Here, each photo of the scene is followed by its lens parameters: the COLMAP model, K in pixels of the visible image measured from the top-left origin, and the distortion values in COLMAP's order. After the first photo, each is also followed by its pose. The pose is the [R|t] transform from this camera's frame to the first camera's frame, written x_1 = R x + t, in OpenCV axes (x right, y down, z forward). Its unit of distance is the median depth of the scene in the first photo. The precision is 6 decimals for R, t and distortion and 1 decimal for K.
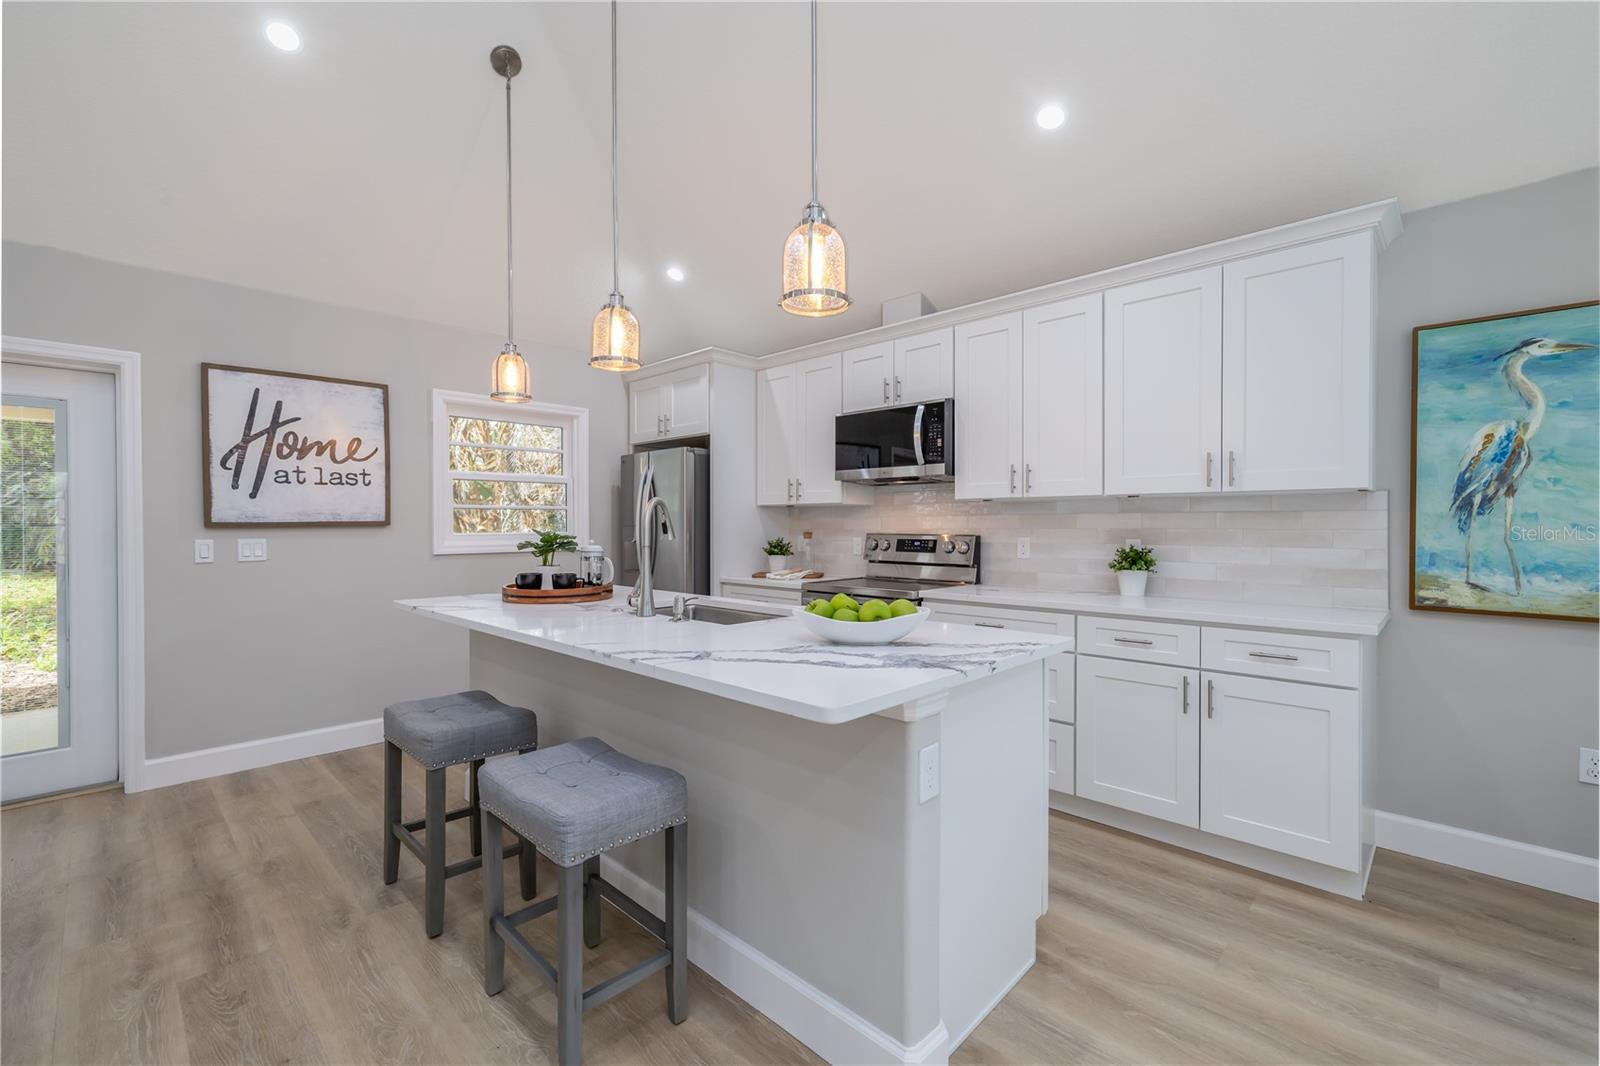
lens RADIAL K [[680.3, 0, 818.3], [0, 680.3, 527.9], [0, 0, 1]] dist [0.001341, -0.000012]
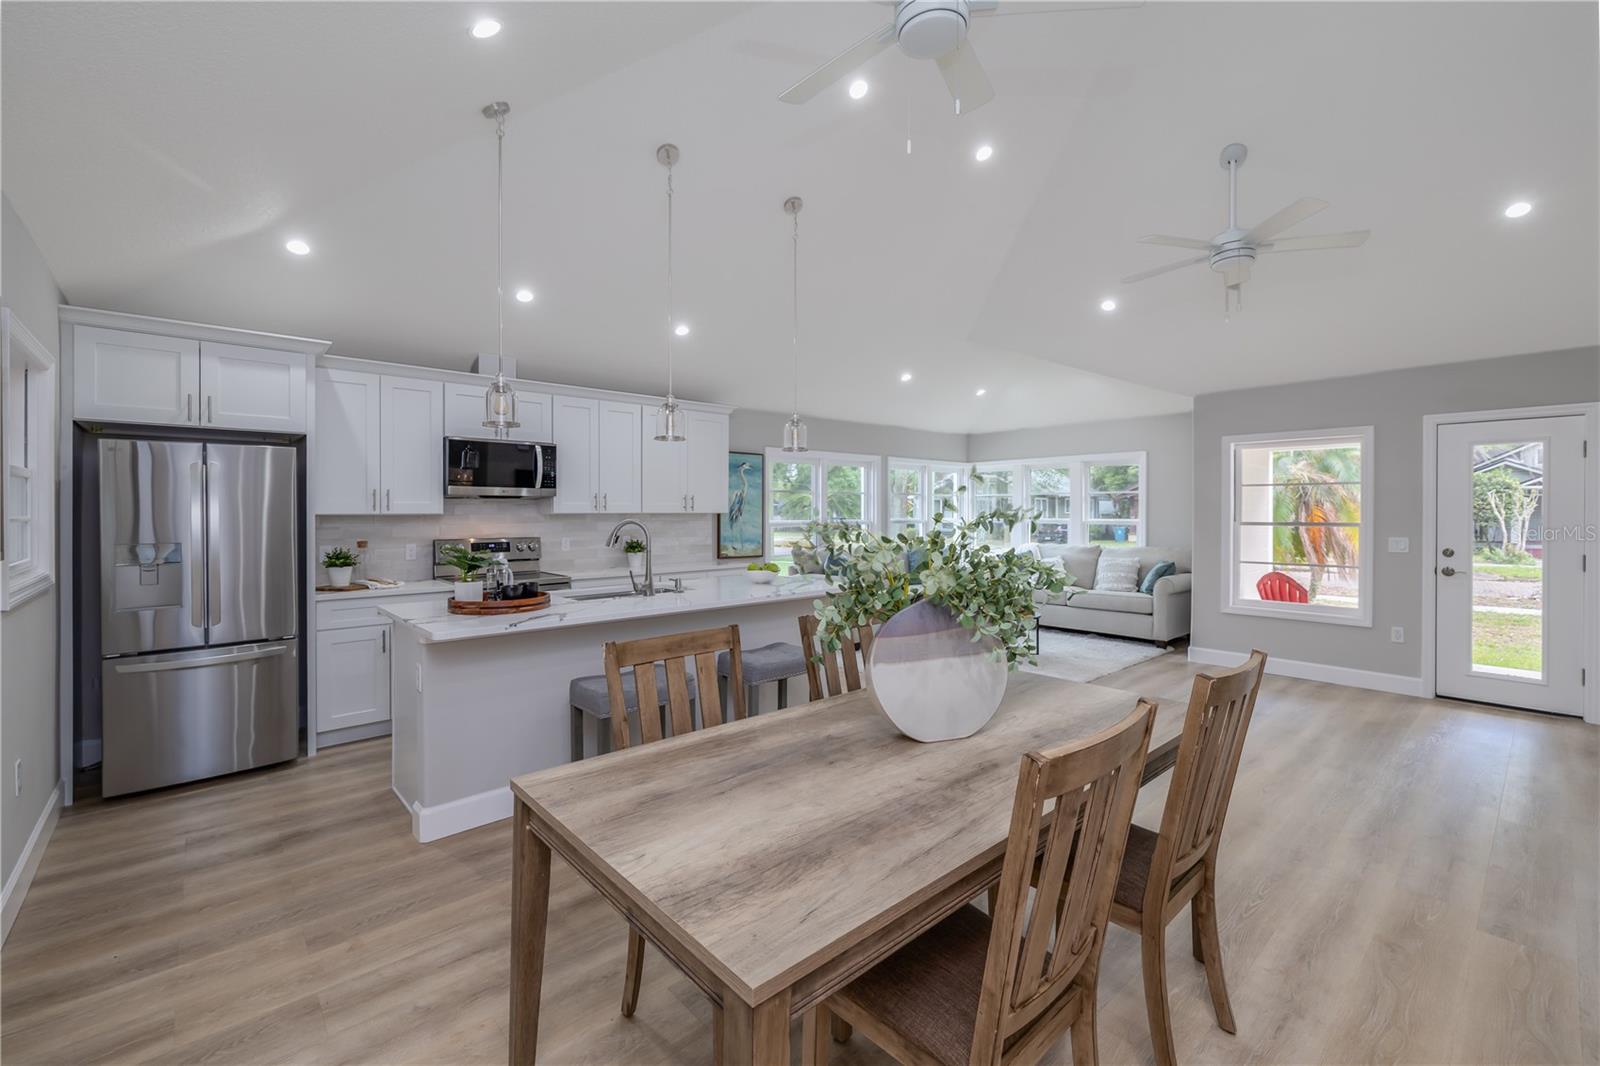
lens RADIAL K [[673.0, 0, 783.6], [0, 673.0, 514.3], [0, 0, 1]] dist [-0.001312, -0.000558]
pose [[0.091139, -0.001558, 0.995837, -1.278948], [0.009100, 0.999958, 0.000732, -0.038535], [-0.995797, 0.008995, 0.091149, 0.399631]]
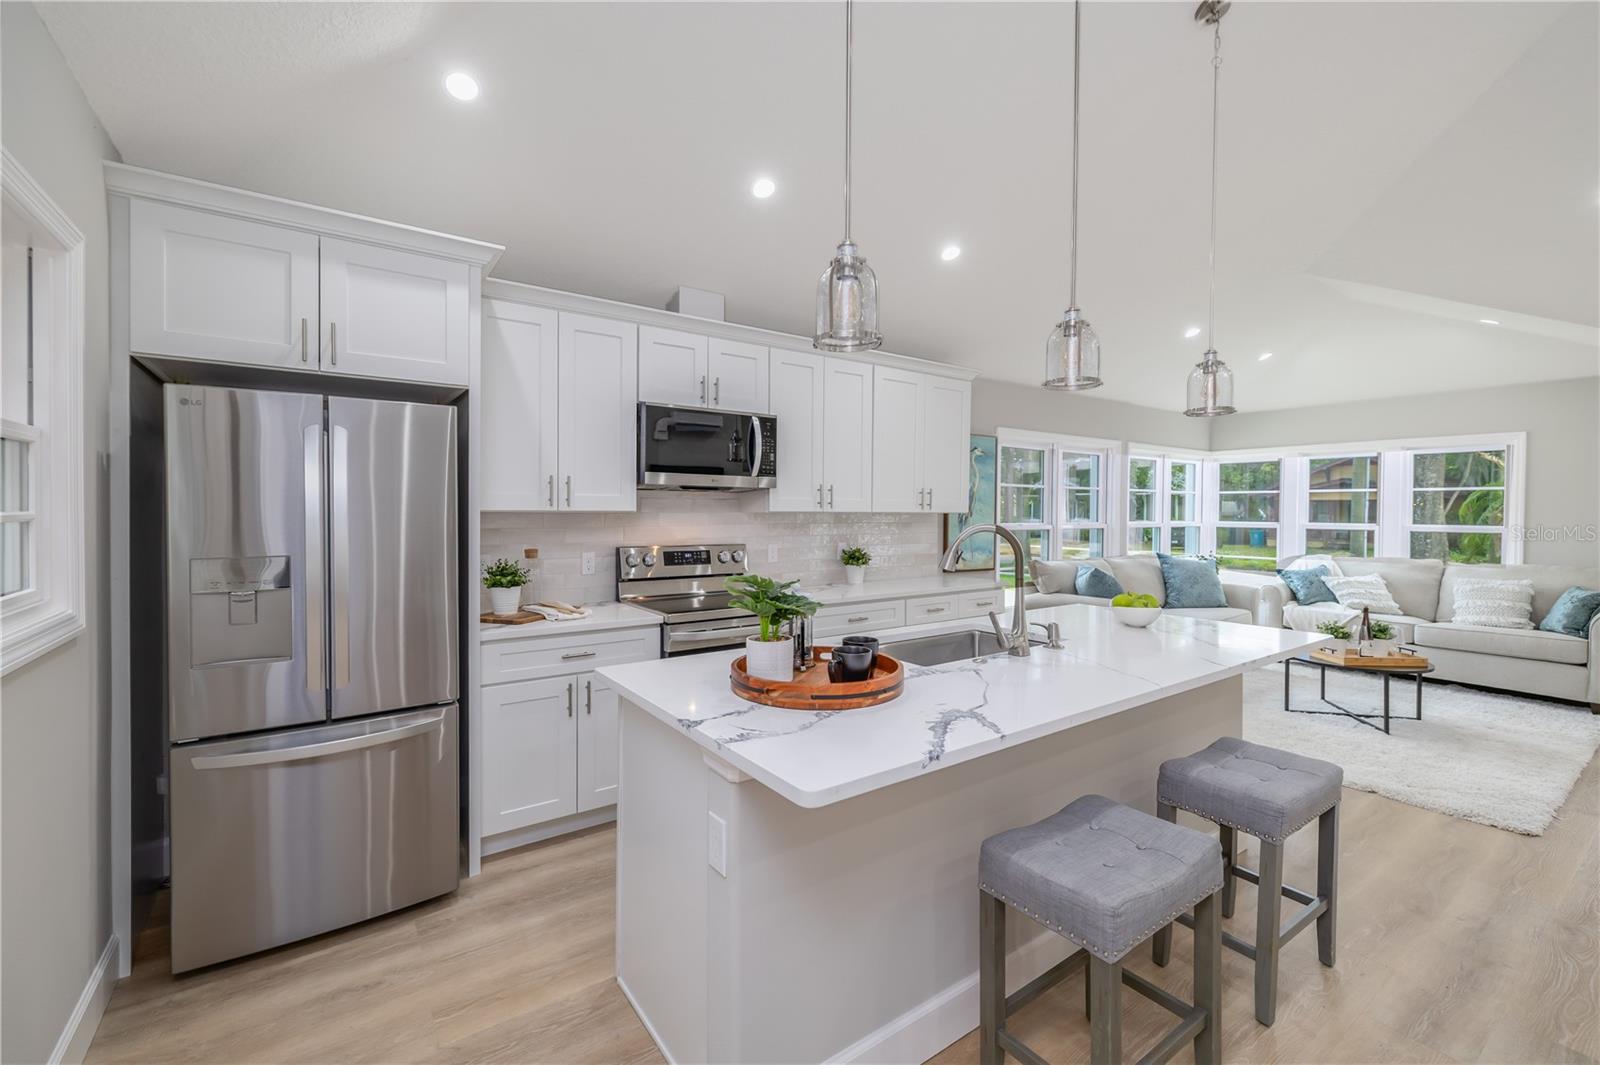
lens RADIAL K [[667.9, 0, 777.0], [0, 667.9, 520.8], [0, 0, 1]] dist [0.001181, 0.000001]
pose [[0.213885, -0.011881, 0.976787, -0.866463], [0.000833, 0.999928, 0.011980, -0.042722], [-0.976858, -0.001749, 0.213880, 0.818552]]
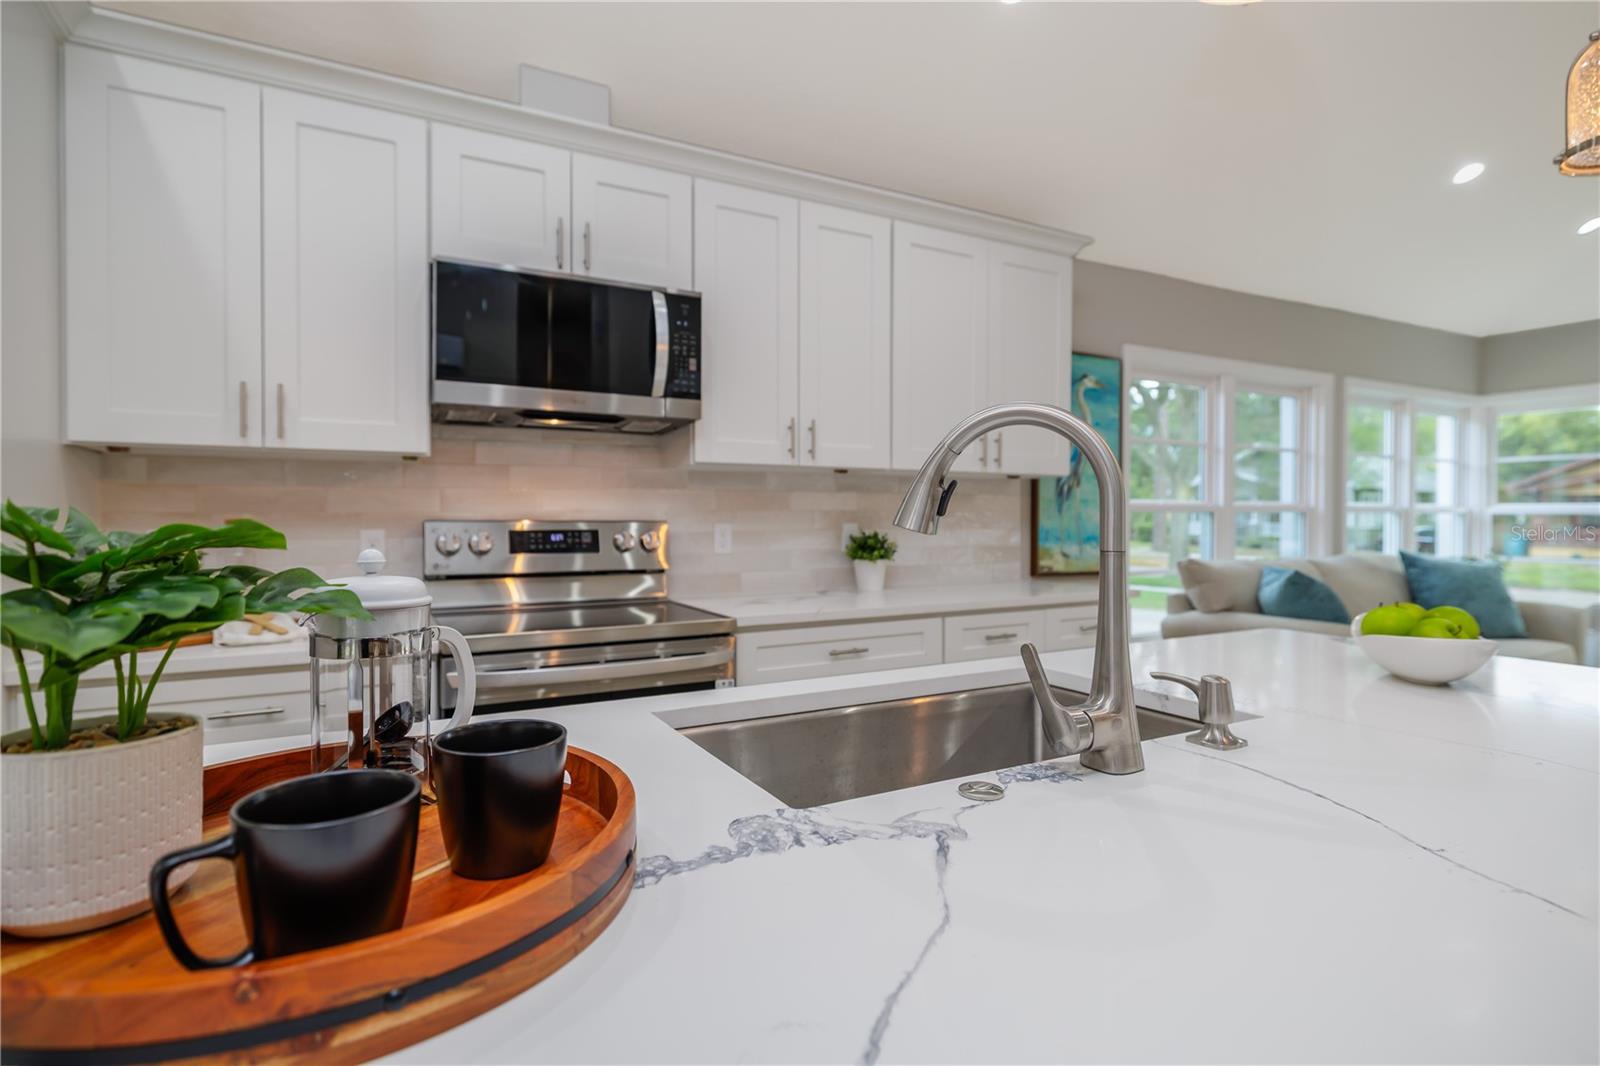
lens RADIAL K [[782.8, 0, 773.2], [0, 782.8, 522.5], [0, 0, 1]] dist [-0.002603, -0.000147]
pose [[0.337136, -0.005071, 0.941442, -0.466254], [0.005522, 0.999979, 0.003408, 0.011486], [-0.941440, 0.004050, 0.337157, 0.744488]]
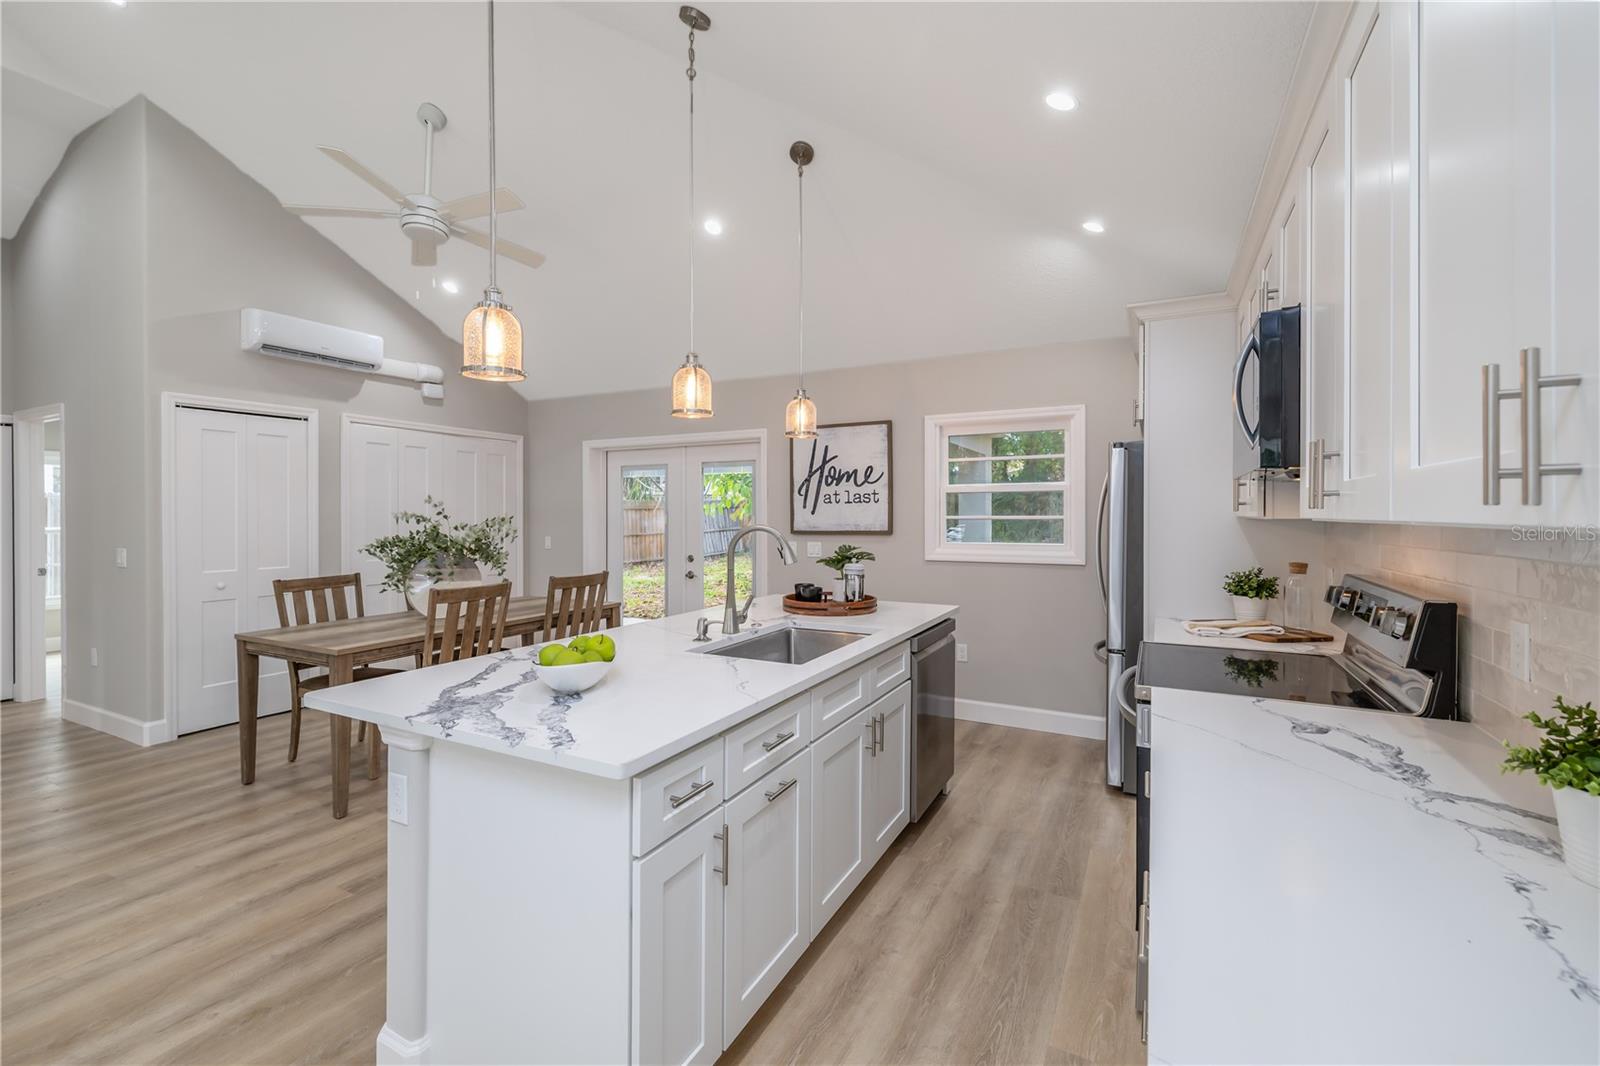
lens RADIAL K [[691.3, 0, 776.3], [0, 691.3, 515.7], [0, 0, 1]] dist [0.001276, 0.000173]
pose [[0.255658, 0.002566, -0.966764, 0.606601], [-0.008162, 0.999967, 0.000496, -0.041862], [0.966733, 0.007764, 0.255671, 0.559289]]
